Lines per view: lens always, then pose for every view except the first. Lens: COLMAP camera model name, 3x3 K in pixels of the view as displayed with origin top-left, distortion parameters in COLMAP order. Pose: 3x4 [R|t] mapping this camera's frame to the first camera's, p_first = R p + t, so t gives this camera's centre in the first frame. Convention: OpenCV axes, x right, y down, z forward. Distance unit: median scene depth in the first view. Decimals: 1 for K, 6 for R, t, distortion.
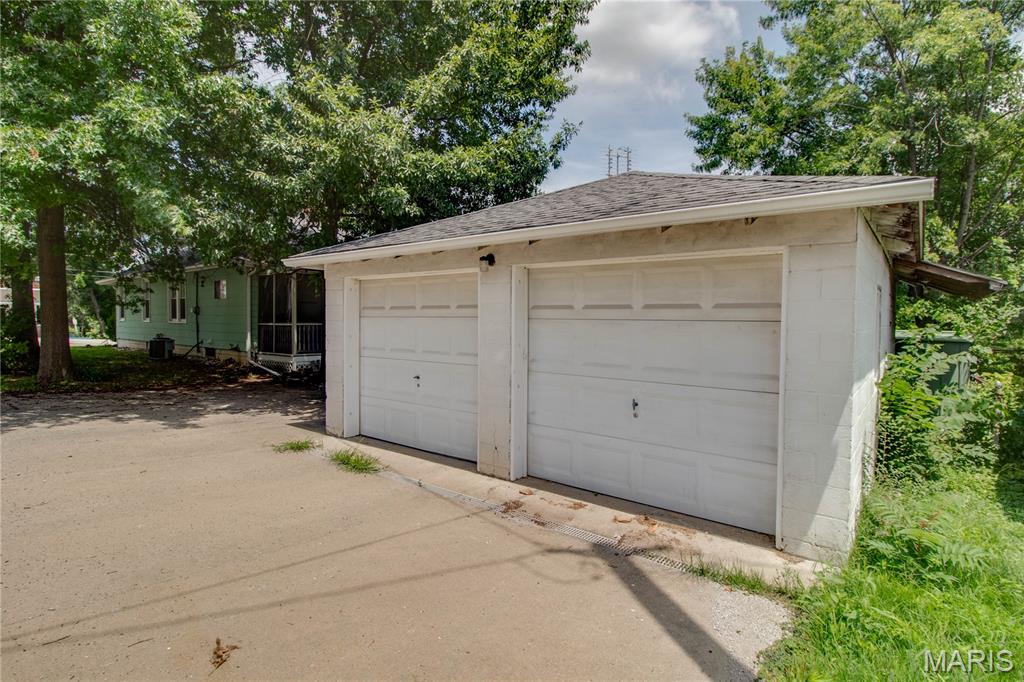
lens RADIAL K [[500.4, 0, 513.2], [0, 500.4, 323.2], [0, 0, 1]] dist [0.006299, -0.015478]
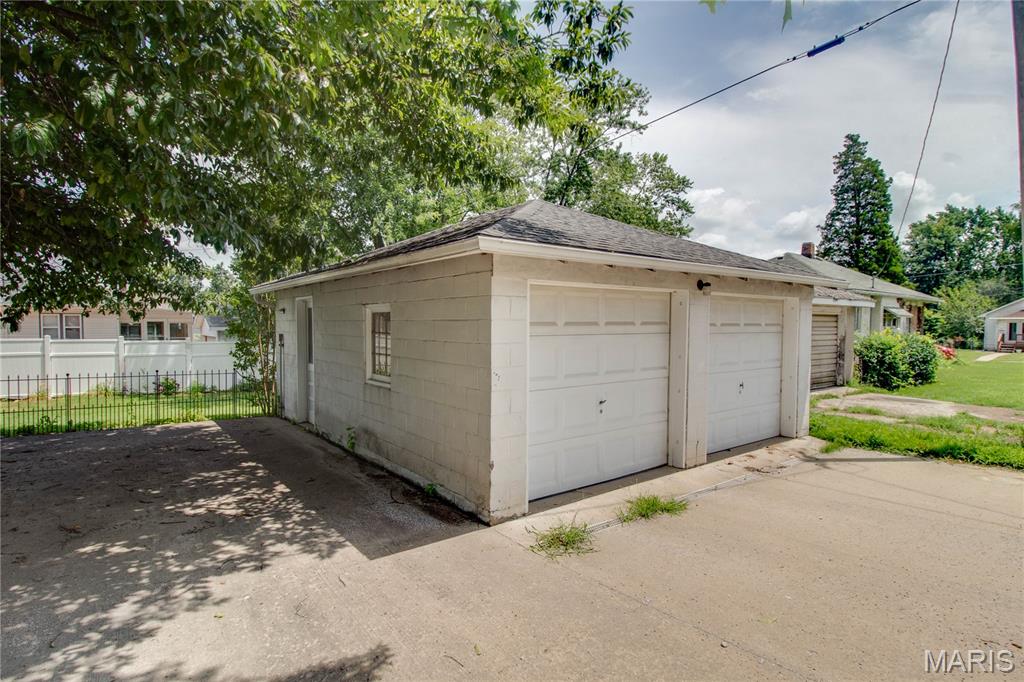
lens RADIAL K [[500.4, 0, 513.2], [0, 500.4, 323.2], [0, 0, 1]] dist [0.006299, -0.015478]
pose [[0.279832, 0.001734, 0.960047, -1.015332], [0.017266, 0.999828, -0.006839, -0.026804], [-0.959894, 0.018490, 0.279754, 0.834971]]
